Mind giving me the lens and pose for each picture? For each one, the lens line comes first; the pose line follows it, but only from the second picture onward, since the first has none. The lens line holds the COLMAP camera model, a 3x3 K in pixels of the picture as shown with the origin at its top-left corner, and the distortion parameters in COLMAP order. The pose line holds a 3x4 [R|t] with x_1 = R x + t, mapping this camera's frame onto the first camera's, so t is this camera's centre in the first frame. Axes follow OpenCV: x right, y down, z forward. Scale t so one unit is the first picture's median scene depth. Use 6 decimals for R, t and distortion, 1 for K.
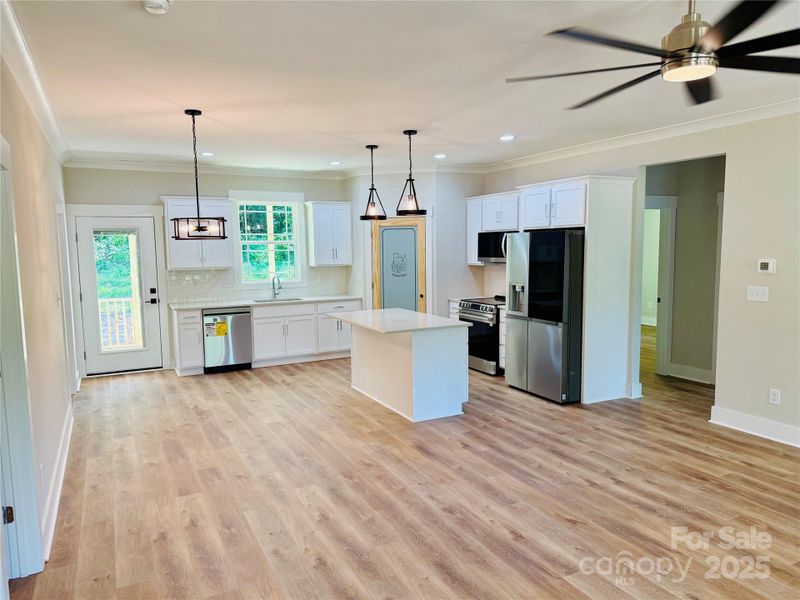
lens RADIAL K [[551.4, 0, 400.0], [0, 551.4, 300.0], [0, 0, 1]] dist [0.087711, -0.135782]
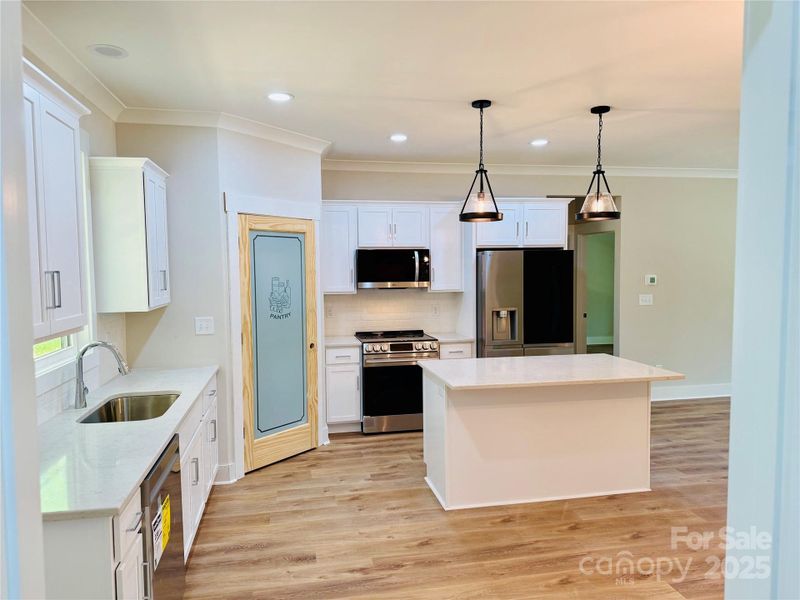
lens RADIAL K [[551.4, 0, 400.0], [0, 551.4, 300.0], [0, 0, 1]] dist [0.087711, -0.135782]
pose [[0.289417, -0.047502, 0.956024, -0.855974], [0.102250, 0.994587, 0.018464, -0.096903], [-0.951726, 0.092409, 0.292708, 1.149586]]
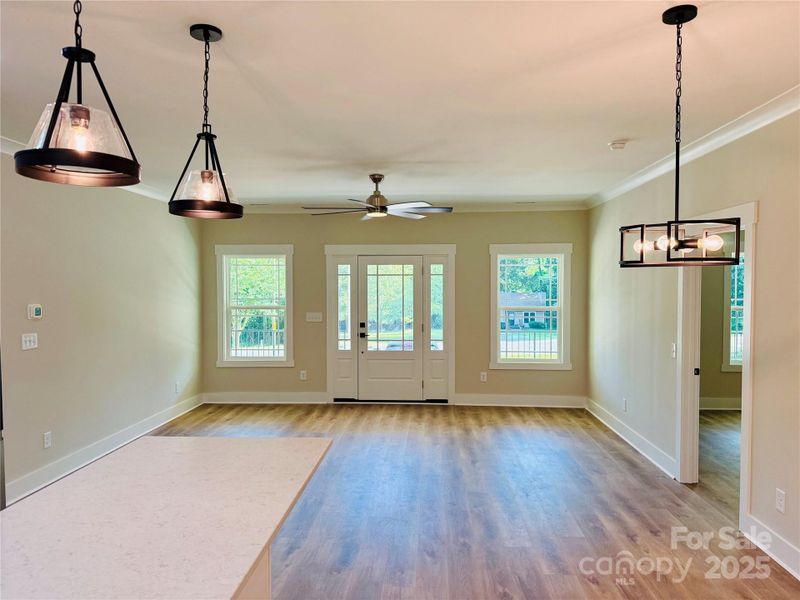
lens RADIAL K [[551.4, 0, 400.0], [0, 551.4, 300.0], [0, 0, 1]] dist [0.087711, -0.135782]
pose [[-0.854088, -0.000779, 0.520128, -0.377885], [0.063431, 0.992379, 0.105644, -0.136727], [-0.516247, 0.123222, -0.847529, 1.434867]]
